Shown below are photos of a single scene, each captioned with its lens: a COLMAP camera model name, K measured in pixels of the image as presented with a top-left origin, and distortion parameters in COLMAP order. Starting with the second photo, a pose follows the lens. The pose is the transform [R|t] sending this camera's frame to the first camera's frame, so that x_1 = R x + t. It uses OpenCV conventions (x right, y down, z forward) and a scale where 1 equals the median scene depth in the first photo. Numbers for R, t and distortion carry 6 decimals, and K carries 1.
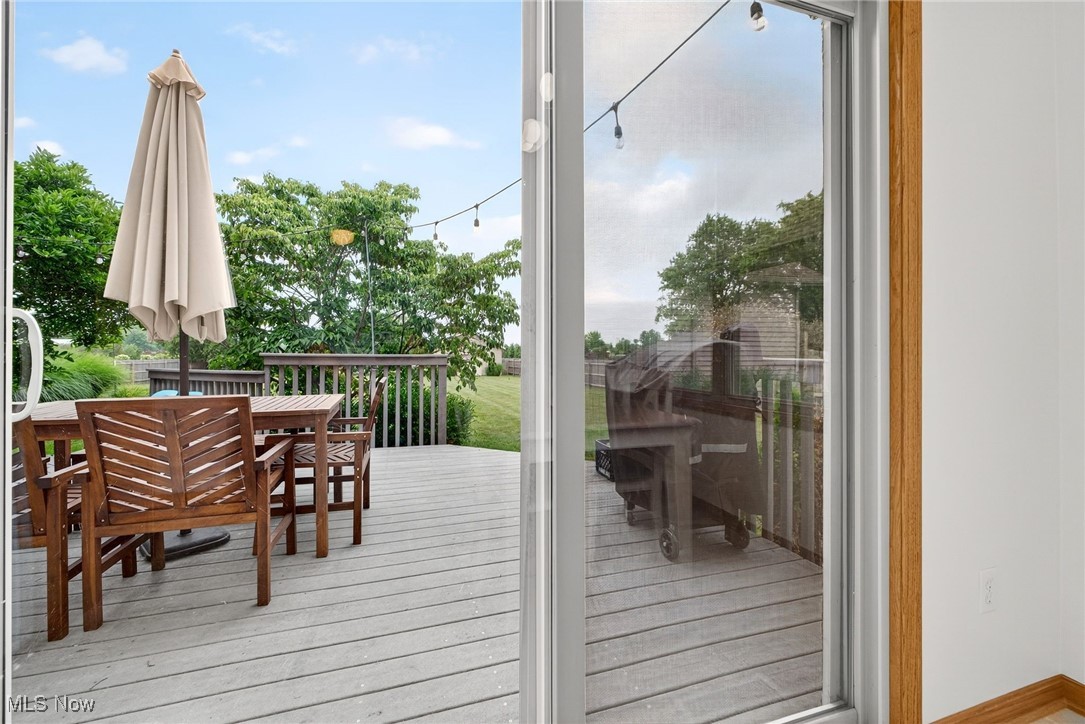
lens RADIAL K [[439.9, 0, 543.7], [0, 439.9, 355.6], [0, 0, 1]] dist [0.000721, -0.000383]
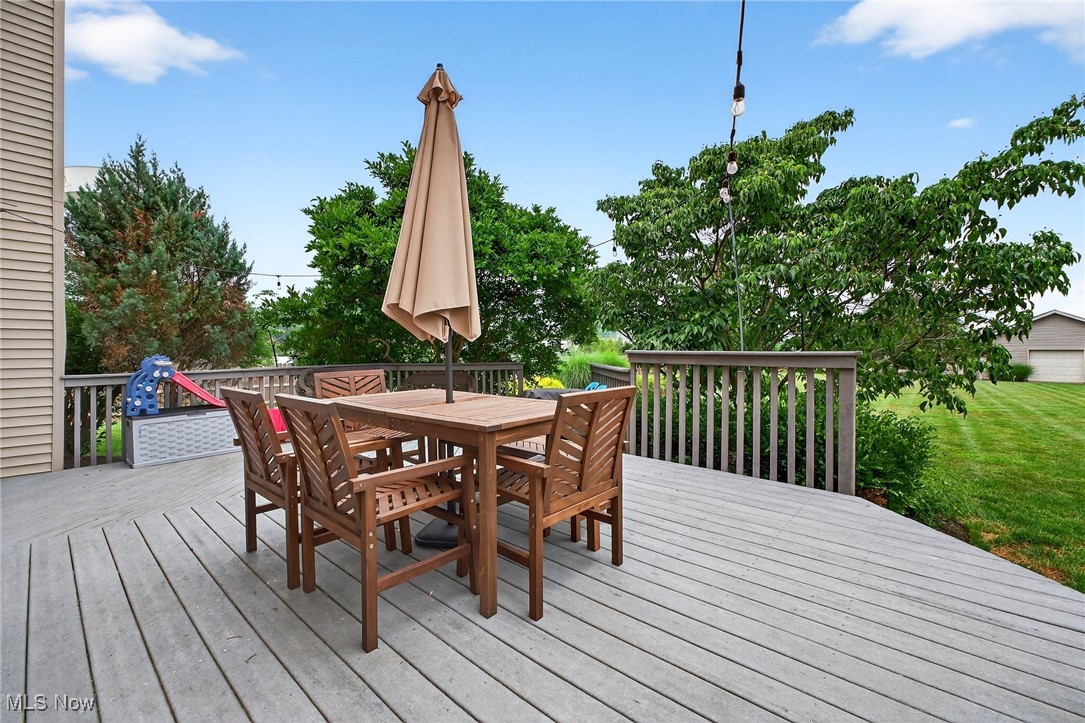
lens RADIAL K [[439.9, 0, 543.7], [0, 439.9, 355.1], [0, 0, 1]] dist [0.000721, -0.000383]
pose [[0.503567, 0.008501, -0.863914, 0.094588], [-0.002423, 0.999962, 0.008427, -0.002413], [0.863953, -0.002150, 0.503568, 0.311352]]
